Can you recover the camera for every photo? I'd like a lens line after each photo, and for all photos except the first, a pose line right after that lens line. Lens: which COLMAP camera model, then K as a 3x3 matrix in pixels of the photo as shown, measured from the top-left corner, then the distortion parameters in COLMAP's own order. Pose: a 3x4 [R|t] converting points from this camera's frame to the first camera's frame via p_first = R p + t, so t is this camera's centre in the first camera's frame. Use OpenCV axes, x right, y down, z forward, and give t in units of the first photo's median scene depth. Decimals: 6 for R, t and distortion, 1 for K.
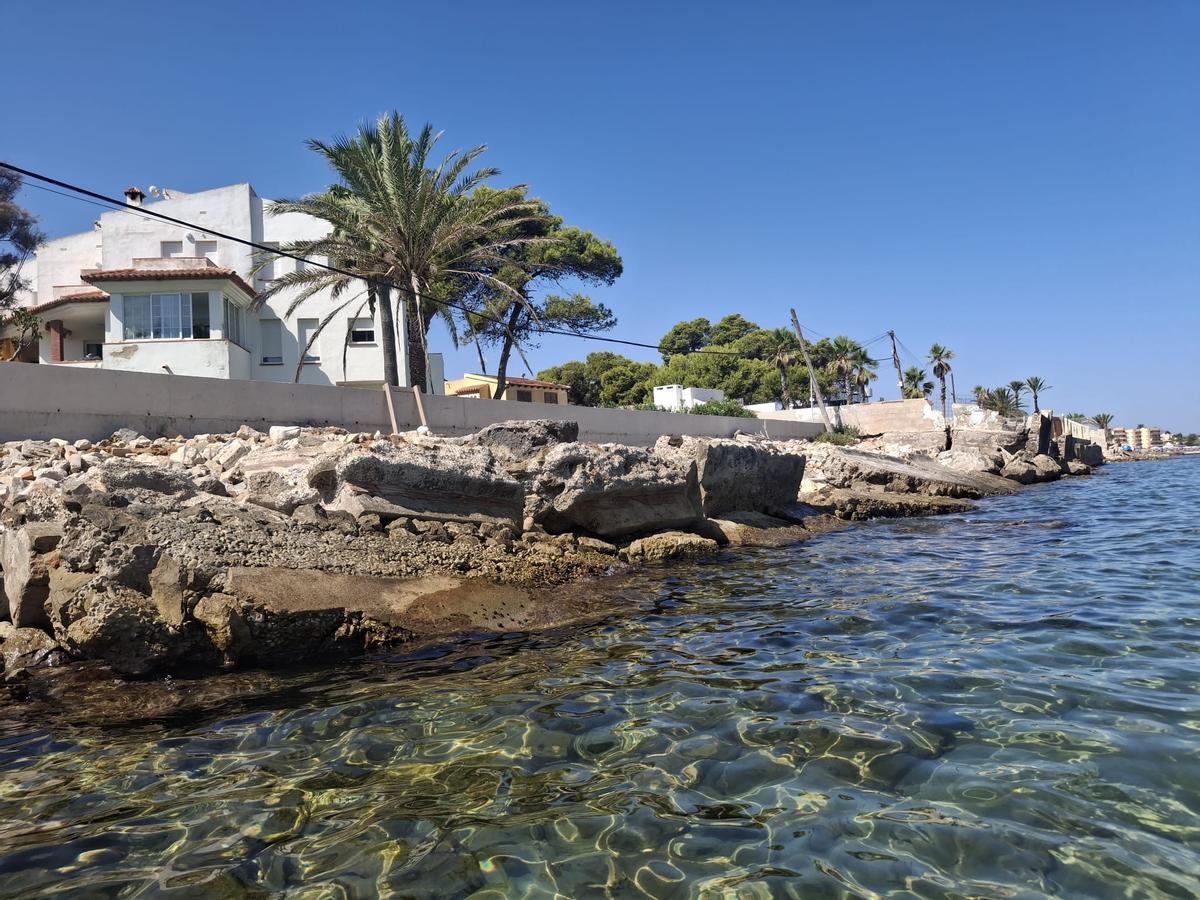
lens RADIAL K [[930.0, 0, 597.2], [0, 930.0, 449.3], [0, 0, 1]] dist [0.012793, -0.016970]
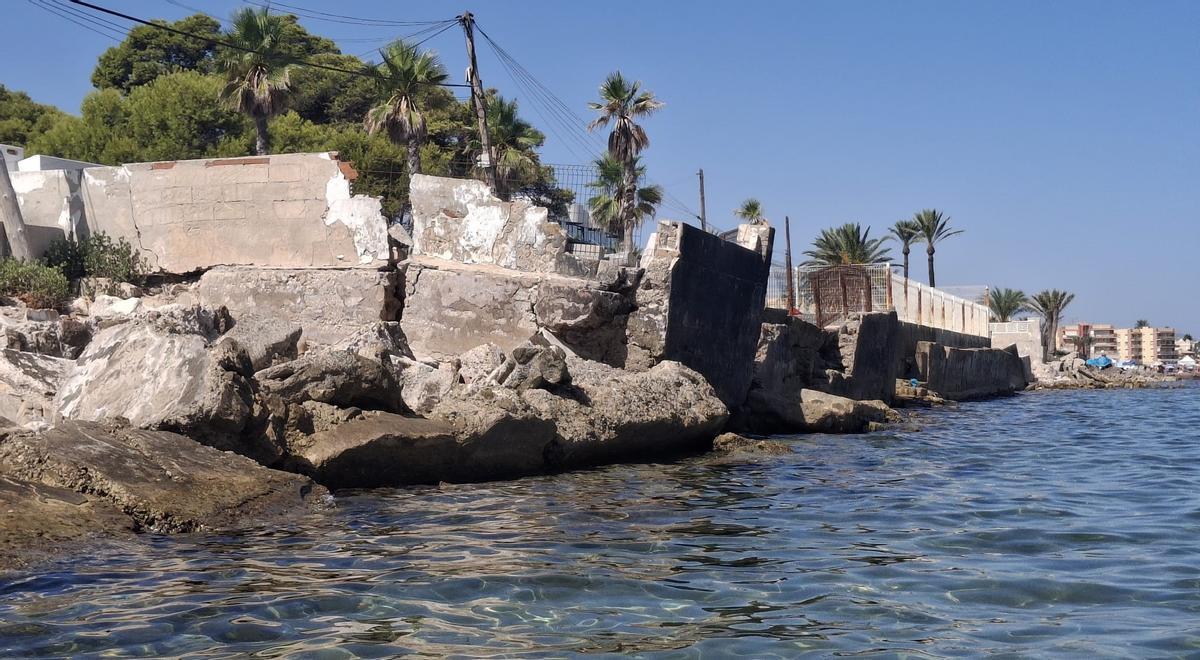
lens RADIAL K [[1889.5, 0, 601.3], [0, 1889.5, 330.7], [0, 0, 1]] dist [0.392558, 0.000000]
pose [[0.966061, 0.043951, 0.254547, 0.263895], [-0.043756, 0.999022, -0.006432, 0.000553], [-0.254581, -0.004924, 0.967039, 0.375741]]
